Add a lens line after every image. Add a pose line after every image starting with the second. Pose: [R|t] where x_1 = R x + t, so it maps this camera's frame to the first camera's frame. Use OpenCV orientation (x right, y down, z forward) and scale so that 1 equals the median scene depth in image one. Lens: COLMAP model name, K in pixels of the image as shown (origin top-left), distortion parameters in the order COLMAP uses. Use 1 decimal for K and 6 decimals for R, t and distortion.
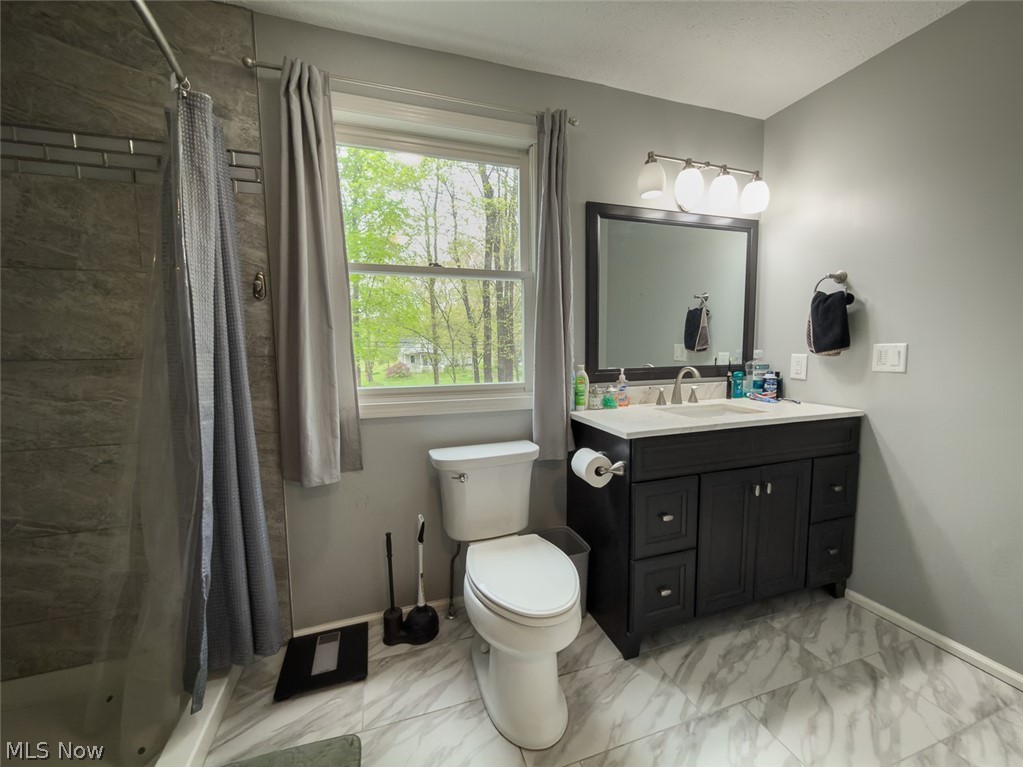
lens RADIAL K [[411.1, 0, 509.2], [0, 411.1, 385.0], [0, 0, 1]] dist [-0.010205, -0.000070]
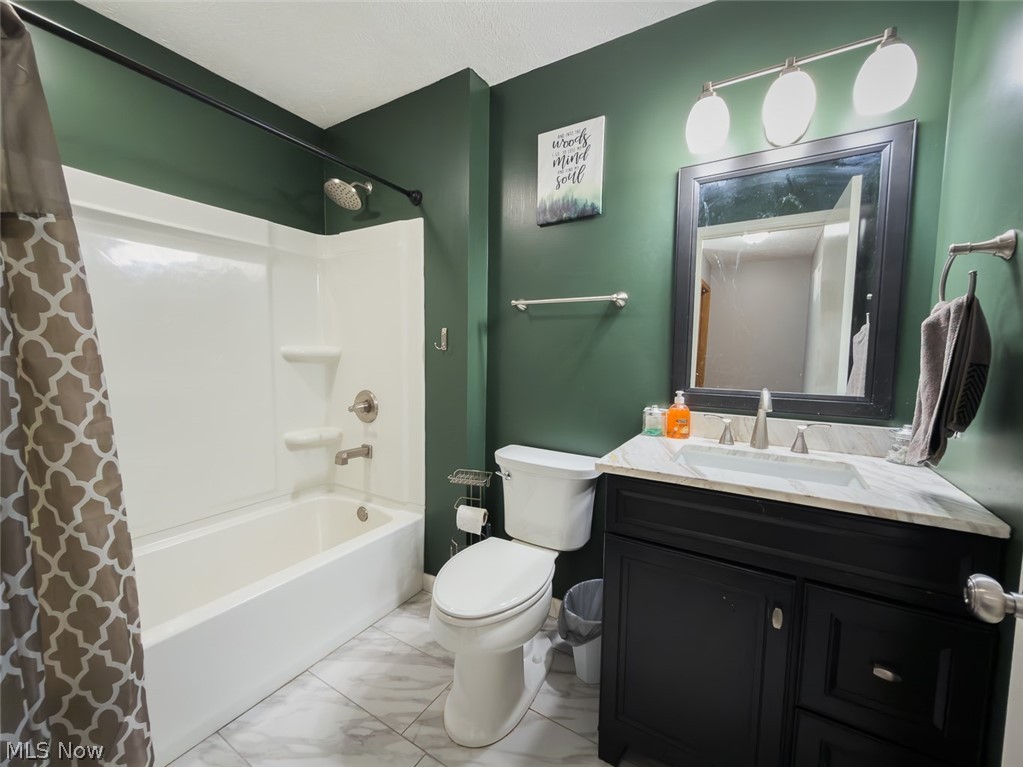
lens RADIAL K [[411.1, 0, 509.2], [0, 411.1, 385.0], [0, 0, 1]] dist [-0.010205, -0.000070]
pose [[0.644176, 0.071432, -0.761534, 0.641218], [-0.097598, 0.995167, 0.010789, -0.021842], [0.758625, 0.067375, 0.648035, 0.281402]]
